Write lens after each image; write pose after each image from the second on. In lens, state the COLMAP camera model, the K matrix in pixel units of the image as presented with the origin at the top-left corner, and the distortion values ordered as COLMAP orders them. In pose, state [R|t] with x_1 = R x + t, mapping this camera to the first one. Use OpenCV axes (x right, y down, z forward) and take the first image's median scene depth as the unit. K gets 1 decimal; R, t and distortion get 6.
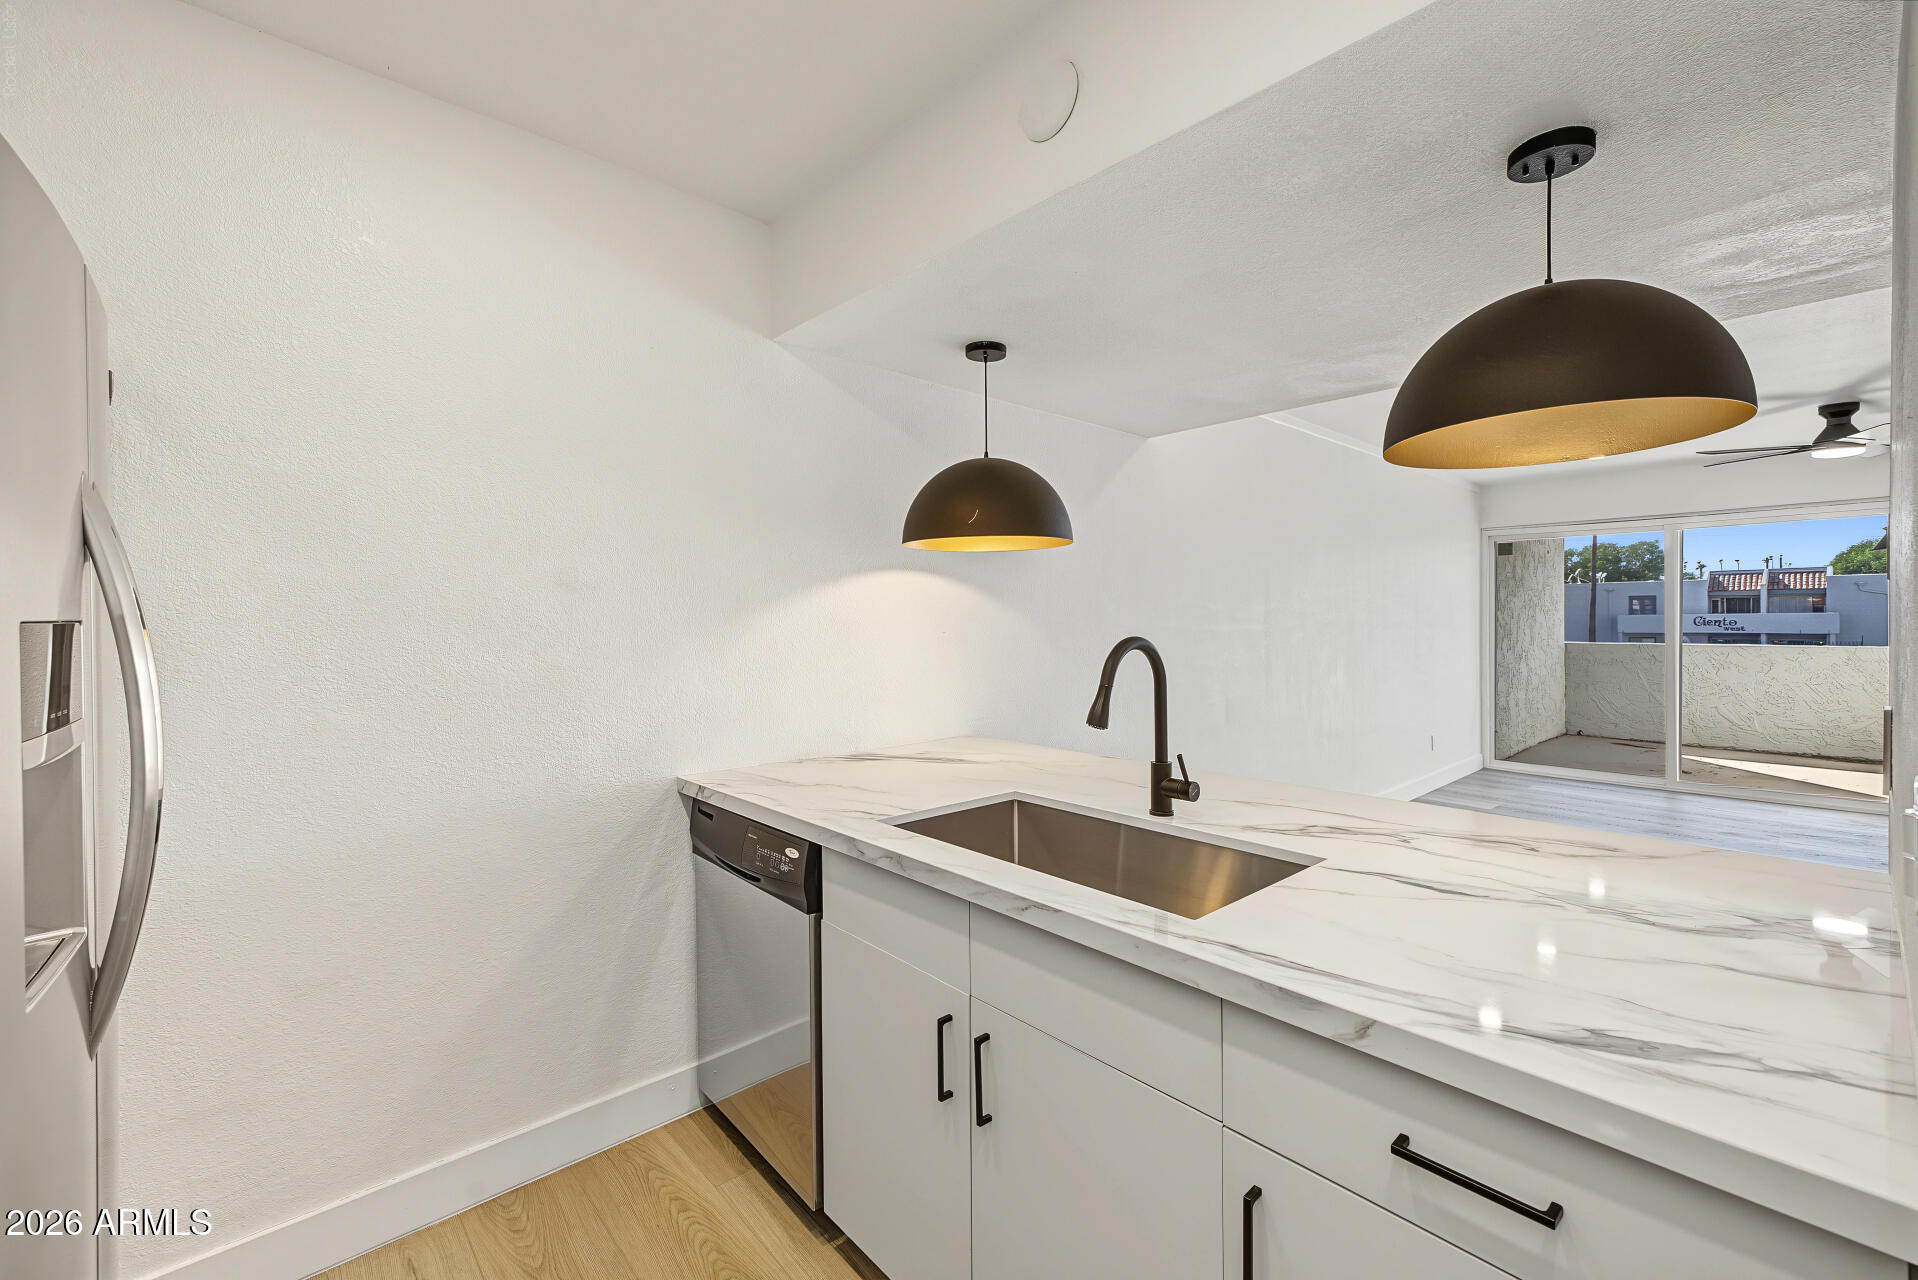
lens RADIAL K [[820.1, 0, 989.3], [0, 820.1, 635.0], [0, 0, 1]] dist [0.012355, -0.000107]
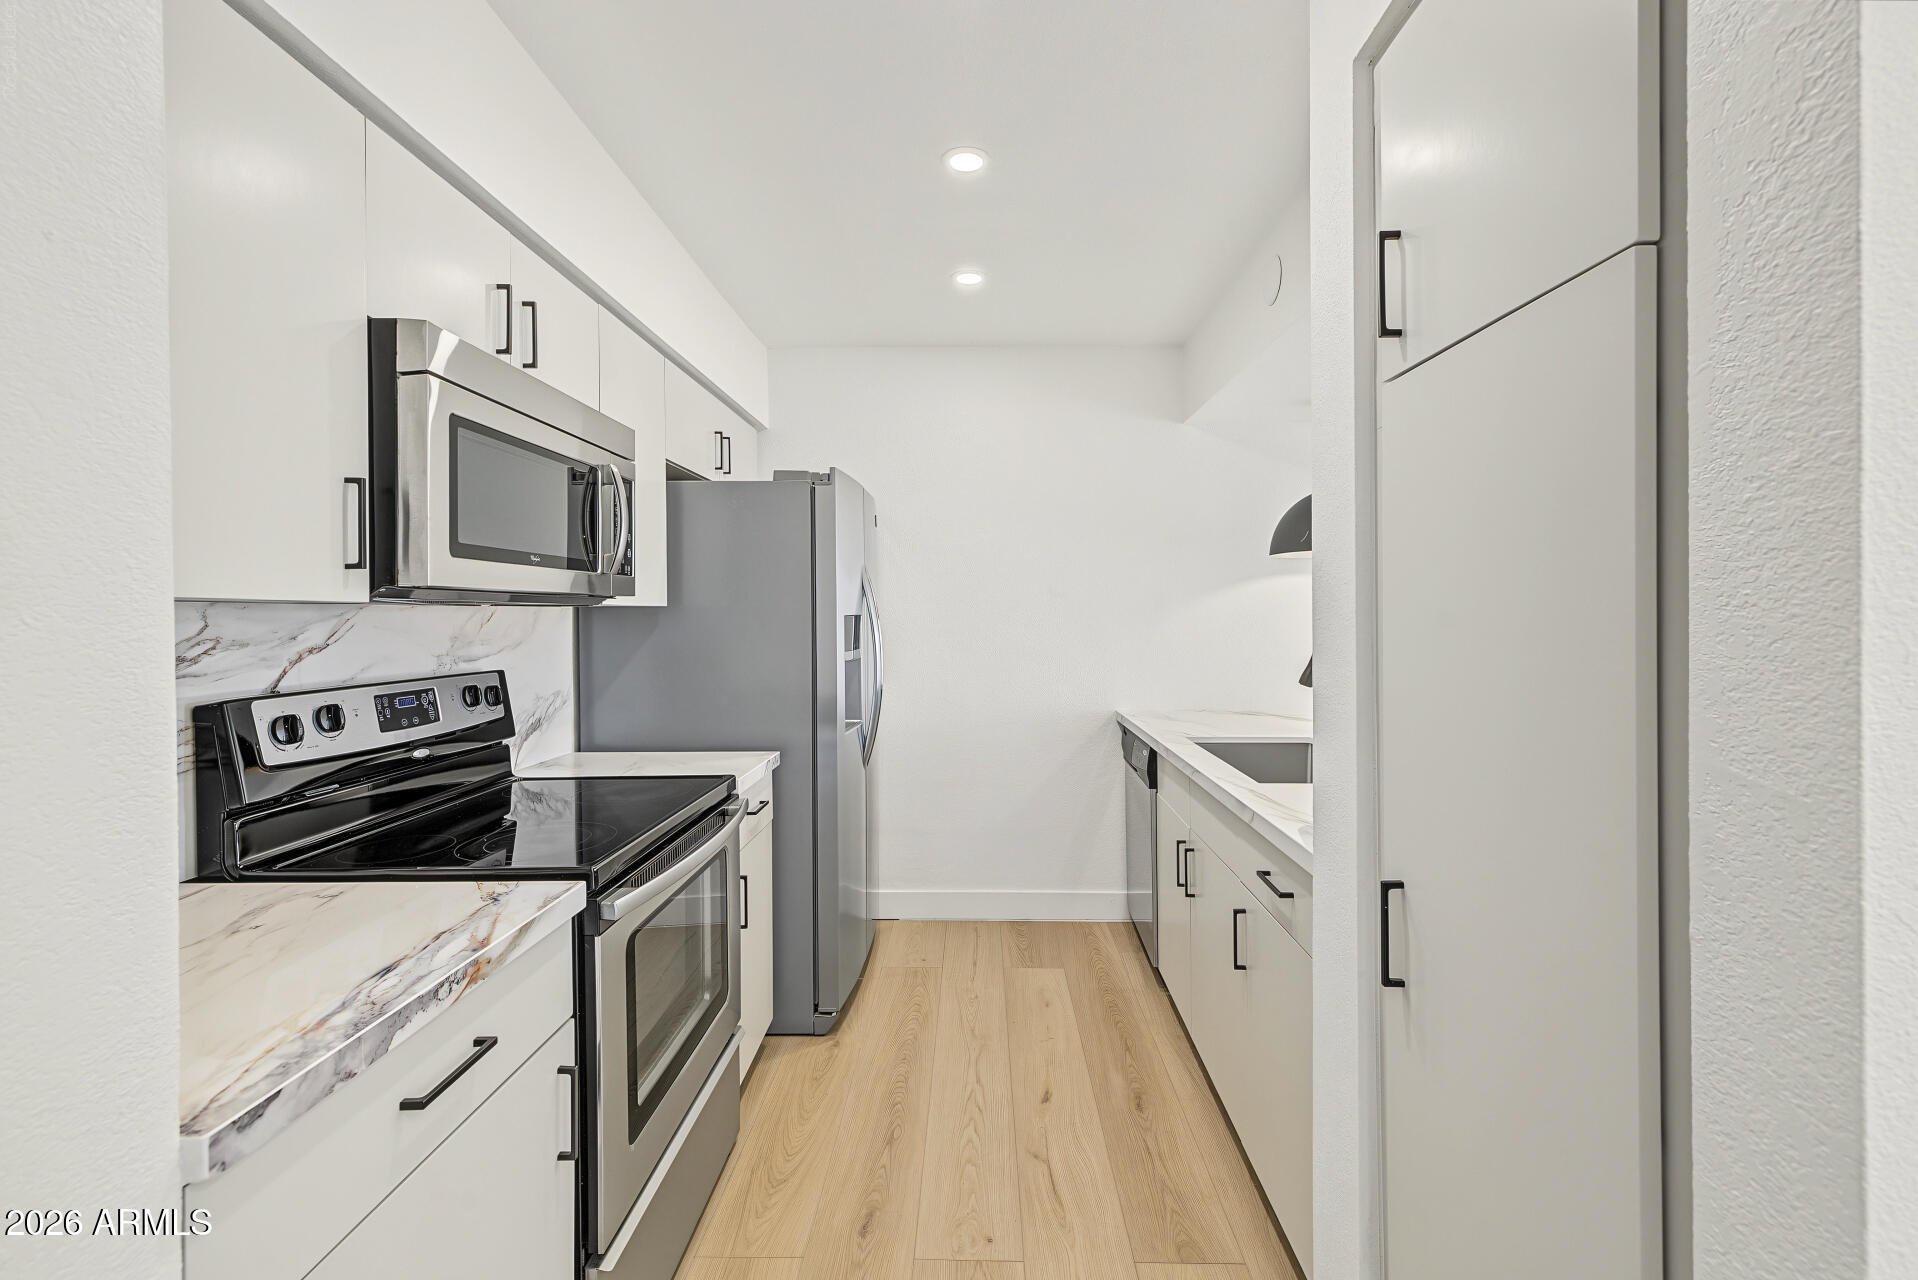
lens RADIAL K [[820.1, 0, 957.0], [0, 820.1, 626.8], [0, 0, 1]] dist [0.012355, -0.000107]
pose [[0.720248, 0.009680, -0.693649, 0.621008], [-0.007982, 0.999952, 0.005666, 0.001003], [0.693671, 0.001456, 0.720291, -0.457363]]
